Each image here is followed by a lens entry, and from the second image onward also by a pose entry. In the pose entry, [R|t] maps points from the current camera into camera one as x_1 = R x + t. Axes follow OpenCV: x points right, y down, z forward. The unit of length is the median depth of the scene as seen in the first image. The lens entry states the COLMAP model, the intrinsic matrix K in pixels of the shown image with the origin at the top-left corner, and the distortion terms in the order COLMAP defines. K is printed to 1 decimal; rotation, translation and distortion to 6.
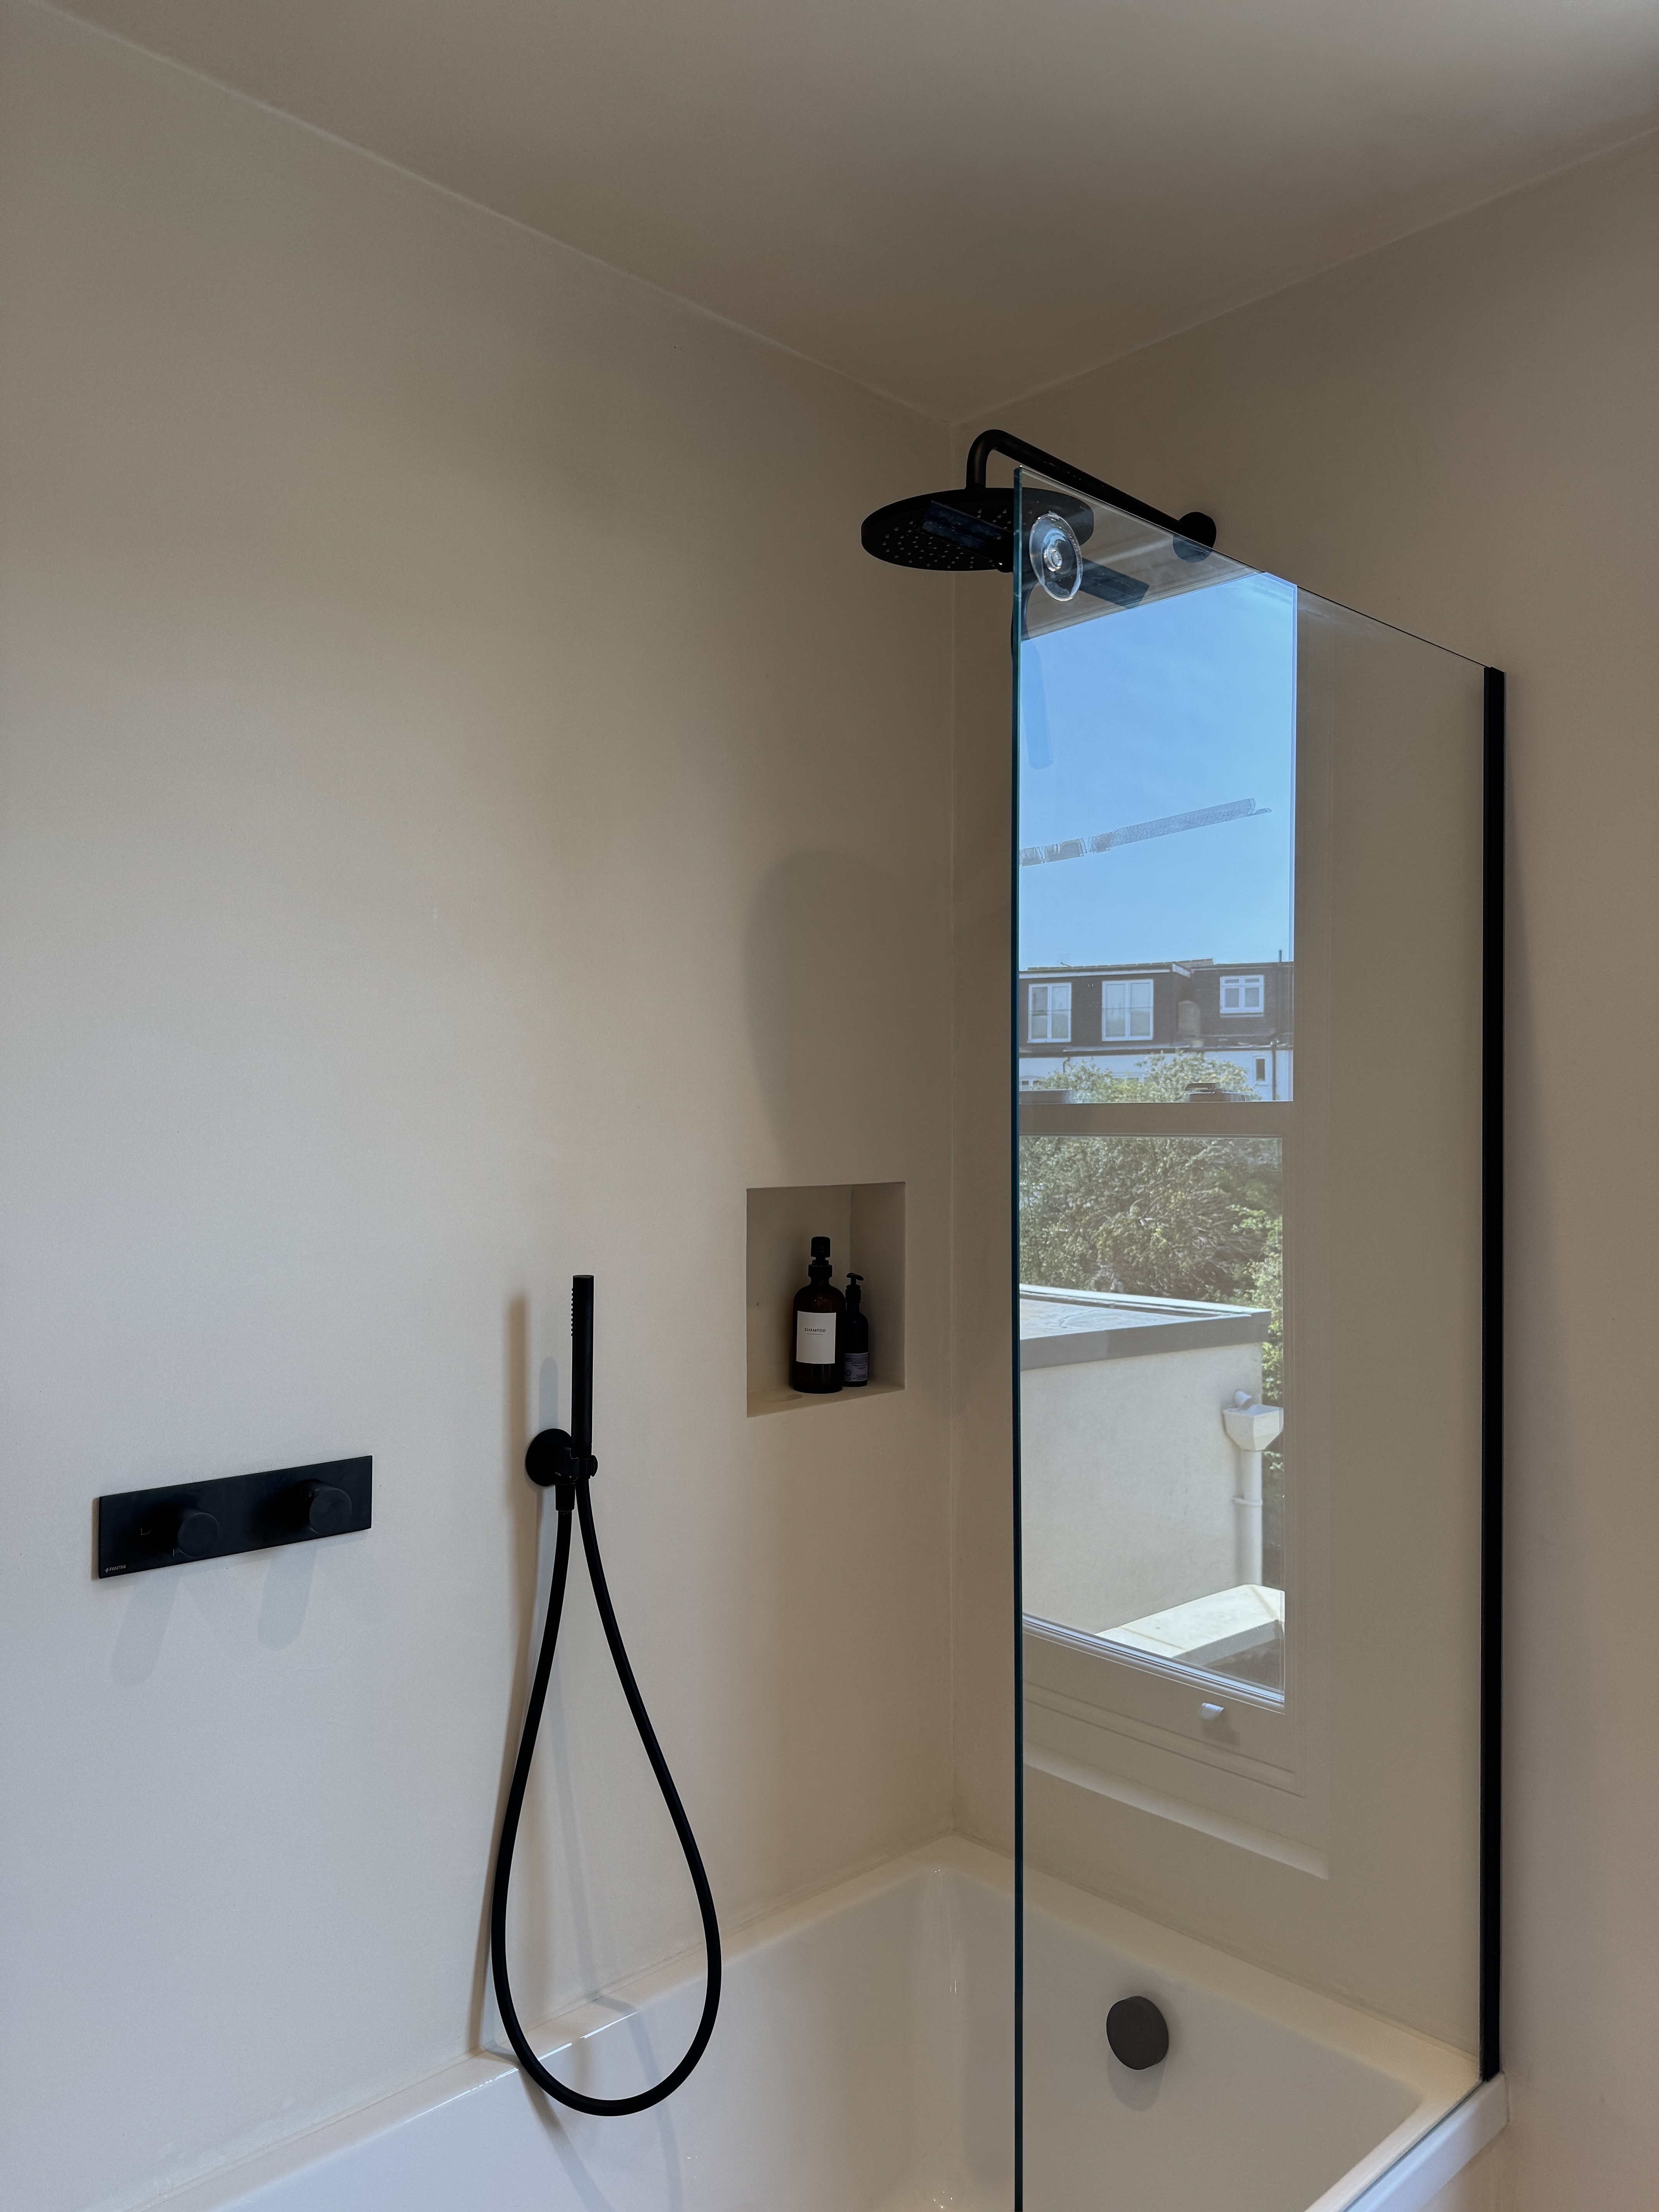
lens RADIAL K [[1593.1, 0, 965.0], [0, 1593.1, 1107.8], [0, 0, 1]] dist [0.082134, -0.058731]
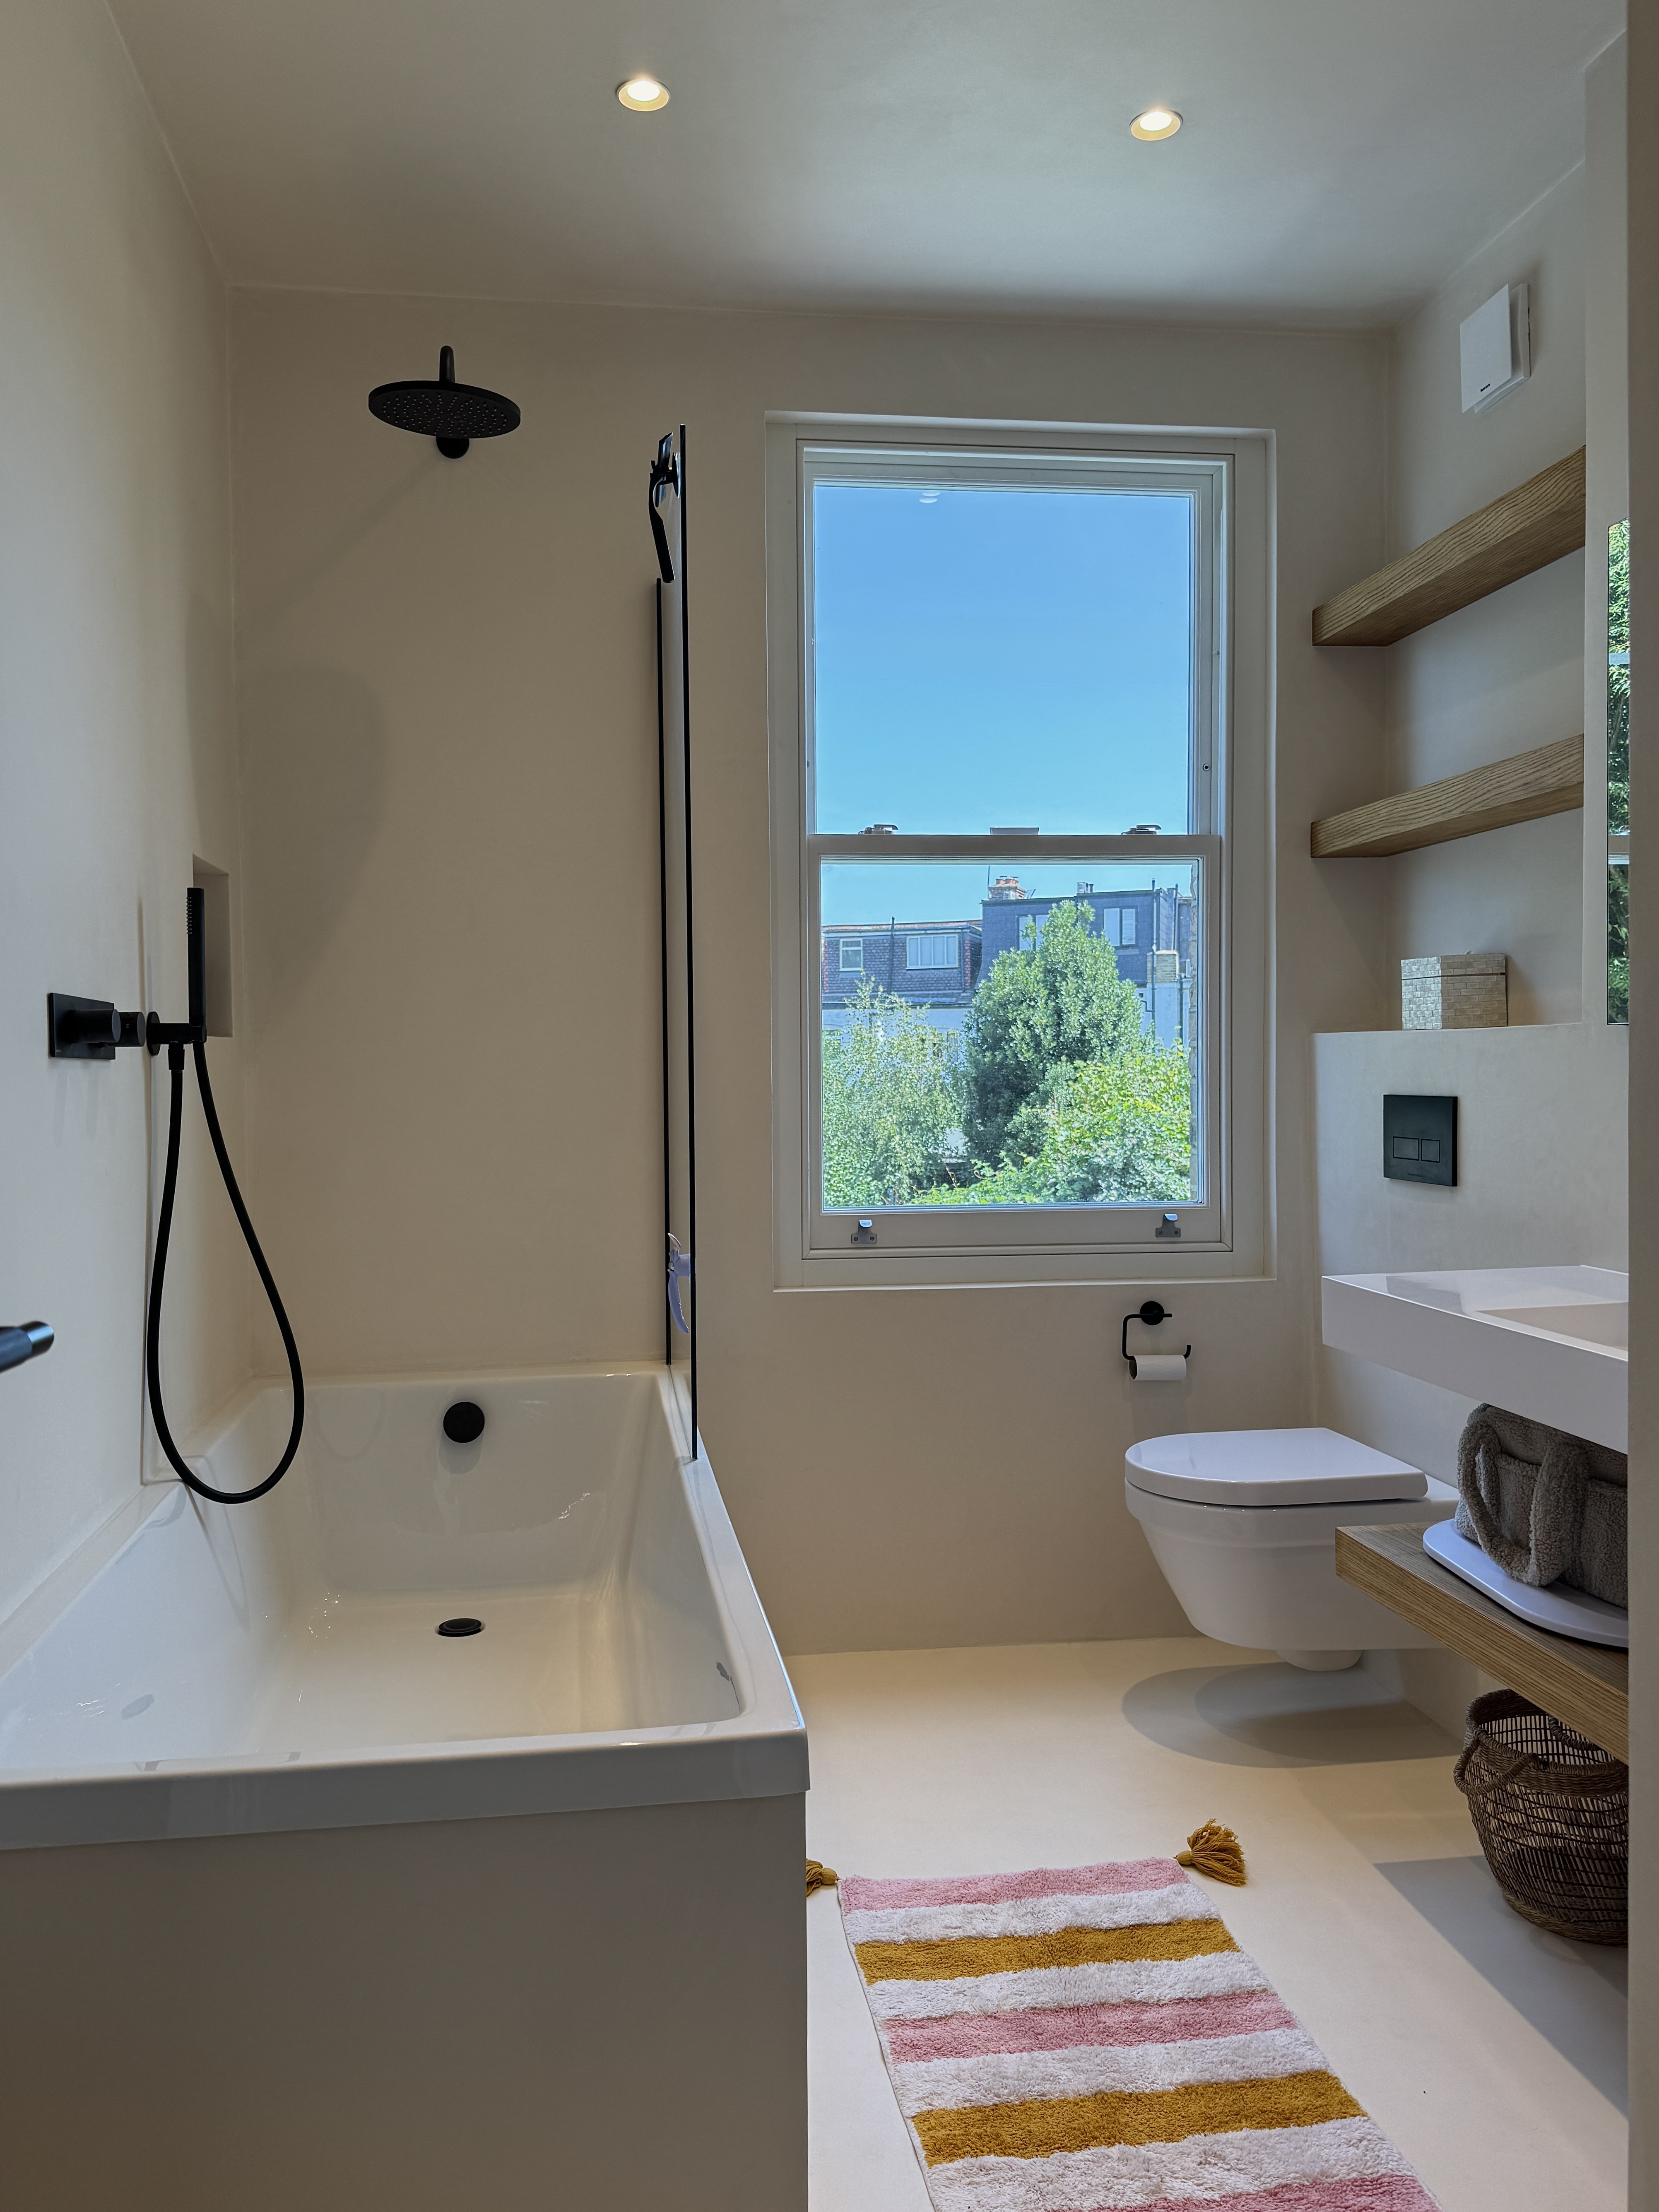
lens RADIAL K [[1630.0, 0, 829.5], [0, 1630.0, 1106.0], [0, 0, 1]] dist [0.002885, -0.071520]
pose [[0.555230, -0.020920, 0.831434, -1.055933], [0.020451, 0.999725, 0.011498, 0.276589], [-0.831445, 0.010619, 0.555505, -0.162600]]
